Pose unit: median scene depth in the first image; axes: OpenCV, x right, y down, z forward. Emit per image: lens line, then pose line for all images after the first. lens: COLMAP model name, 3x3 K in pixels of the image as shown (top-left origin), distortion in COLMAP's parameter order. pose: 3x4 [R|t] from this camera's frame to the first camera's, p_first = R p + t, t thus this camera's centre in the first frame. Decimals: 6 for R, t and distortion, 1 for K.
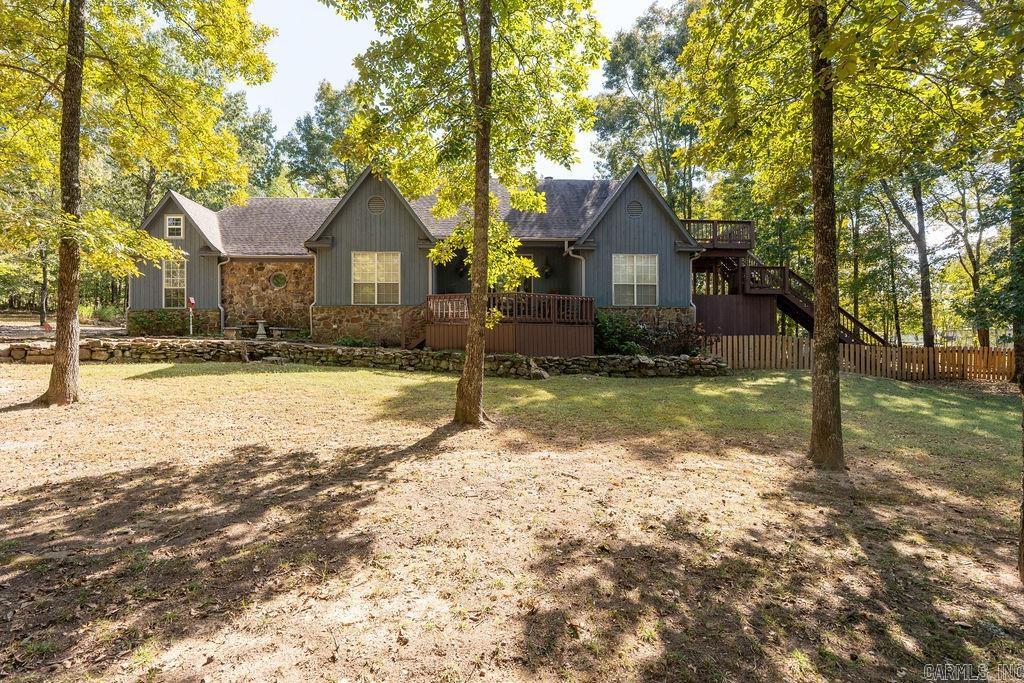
lens RADIAL K [[479.2, 0, 510.7], [0, 479.2, 342.4], [0, 0, 1]] dist [-0.019639, 0.003645]
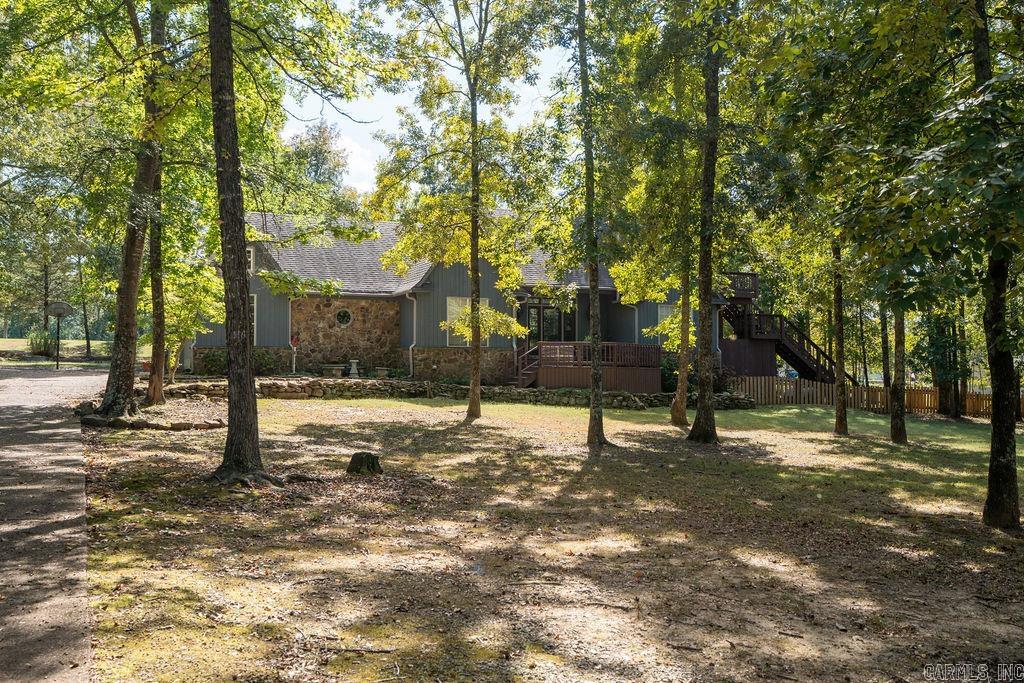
lens RADIAL K [[1019.0, 0, 516.7], [0, 1019.0, 340.7], [0, 0, 1]] dist [0.016014, 0.000000]
pose [[0.936264, 0.015259, 0.350965, -0.951145], [-0.002821, 0.999351, -0.035925, -0.009703], [-0.351285, 0.032645, 0.935699, -1.150720]]
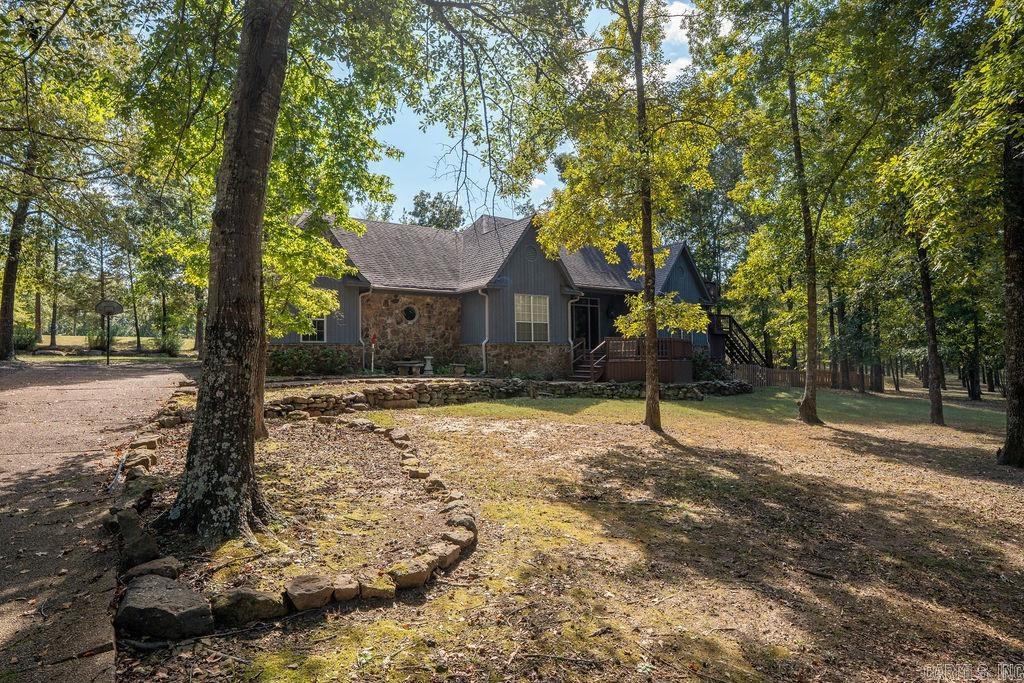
lens RADIAL K [[566.6, 0, 507.3], [0, 566.6, 342.7], [0, 0, 1]] dist [-0.058813, -0.000680]
pose [[0.851997, 0.006950, 0.523501, -0.991371], [0.006419, 0.999698, -0.023719, -0.044991], [-0.523508, 0.023569, 0.851695, -0.097765]]
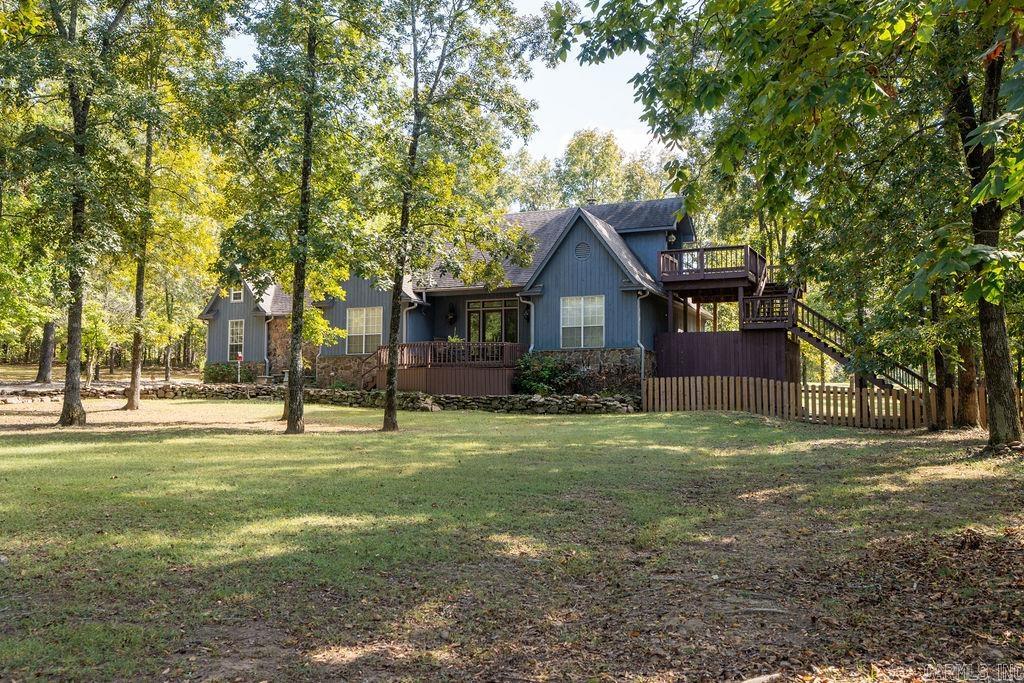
lens RADIAL K [[1019.0, 0, 508.8], [0, 1019.0, 339.2], [0, 0, 1]] dist [0.016014, 0.000000]
pose [[0.877015, -0.032511, -0.479362, 1.139505], [-0.007504, 0.996660, -0.081323, 0.077219], [0.480404, 0.074919, 0.873842, -0.917949]]
